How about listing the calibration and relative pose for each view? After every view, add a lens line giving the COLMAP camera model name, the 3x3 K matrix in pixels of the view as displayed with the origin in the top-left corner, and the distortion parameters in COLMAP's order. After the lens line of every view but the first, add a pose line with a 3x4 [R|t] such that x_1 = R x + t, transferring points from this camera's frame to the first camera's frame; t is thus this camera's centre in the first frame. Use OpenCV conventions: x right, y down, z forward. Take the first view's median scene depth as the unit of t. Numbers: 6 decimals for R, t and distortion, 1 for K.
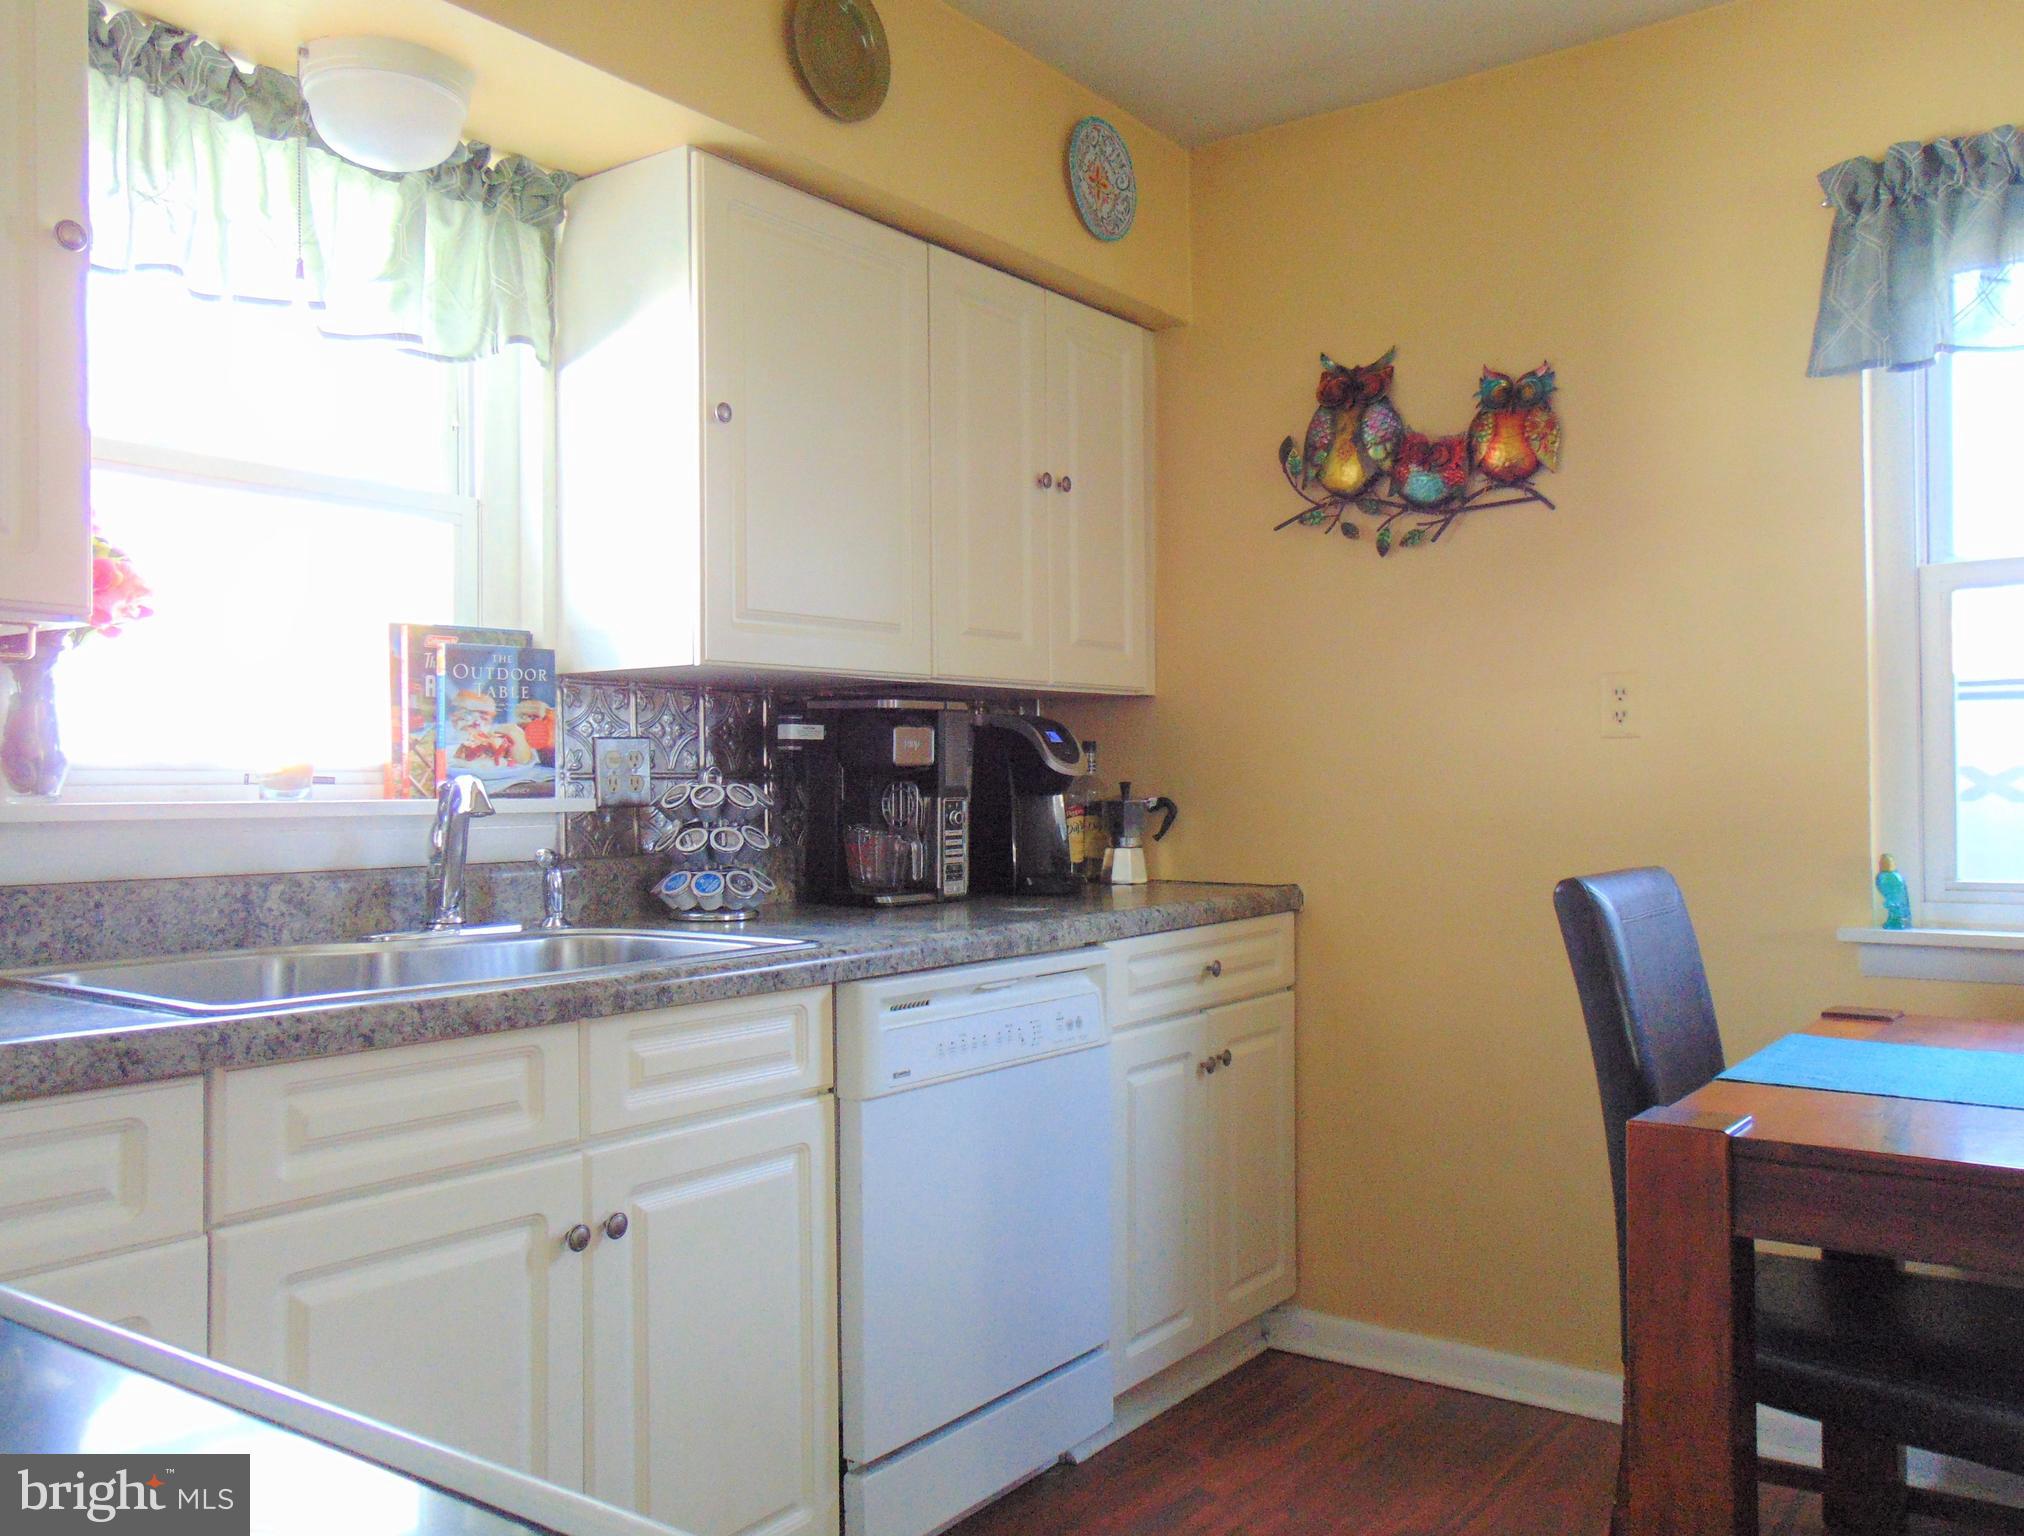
lens RADIAL K [[1666.4, 0, 1016.8], [0, 1666.4, 806.9], [0, 0, 1]] dist [-0.000835, 0.005676]
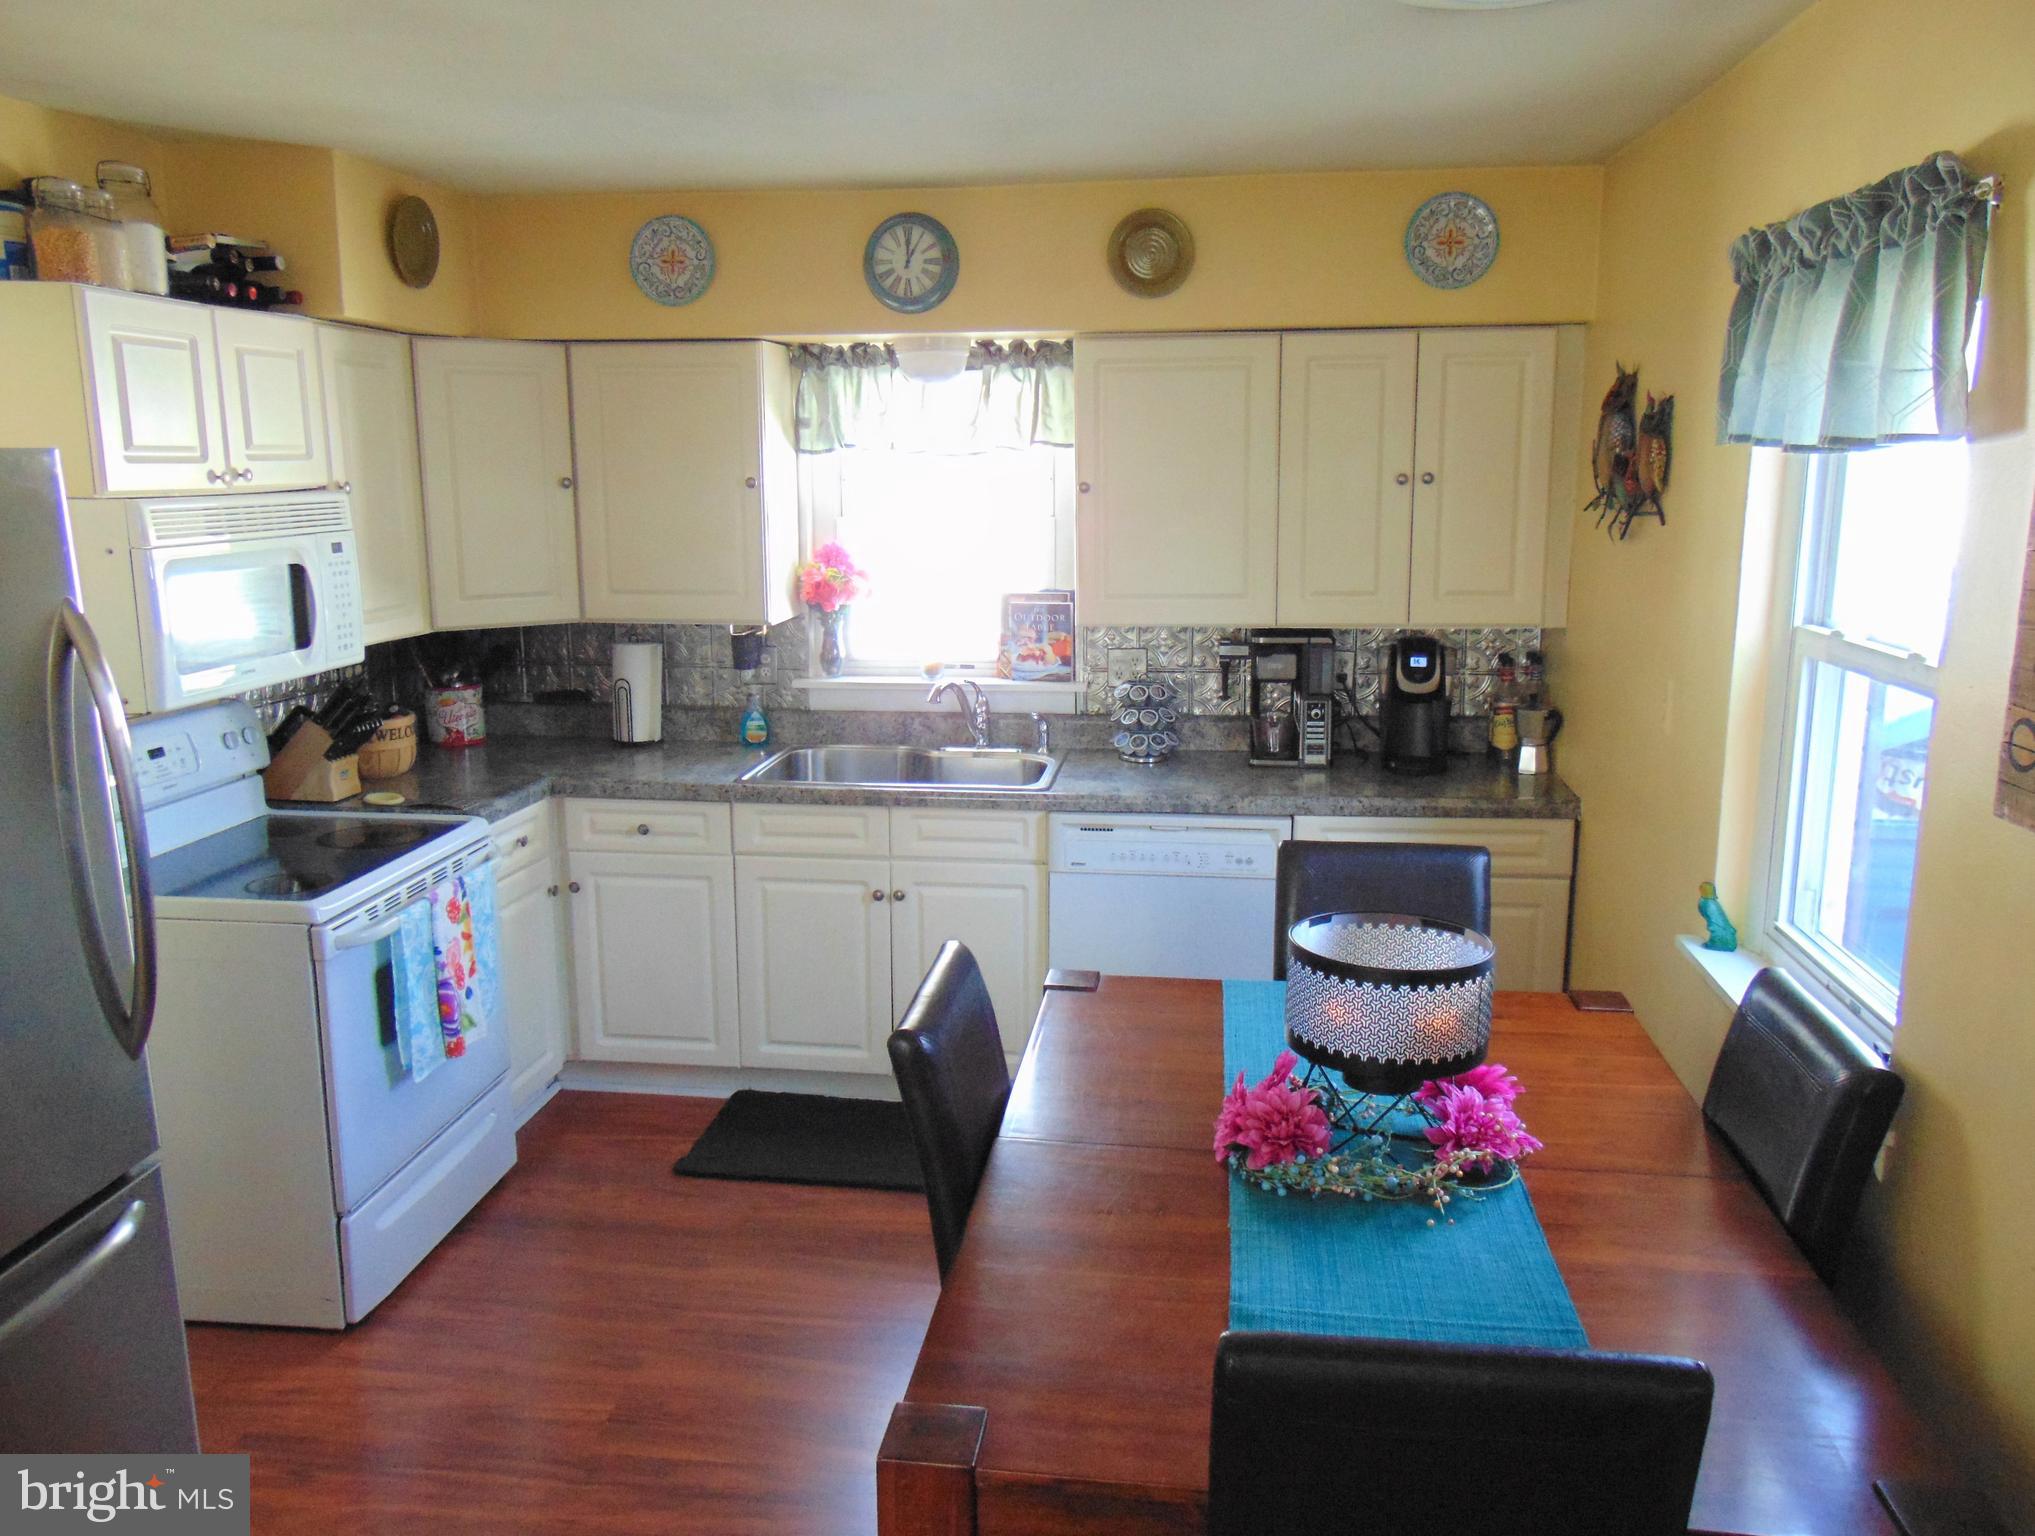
lens RADIAL K [[1675.4, 0, 1022.3], [0, 1675.4, 807.1], [0, 0, 1]] dist [-0.000835, 0.005676]
pose [[0.455436, 0.196478, -0.868317, 1.431694], [-0.002516, 0.975623, 0.219439, -0.296287], [0.890265, -0.097756, 0.444828, 0.100722]]
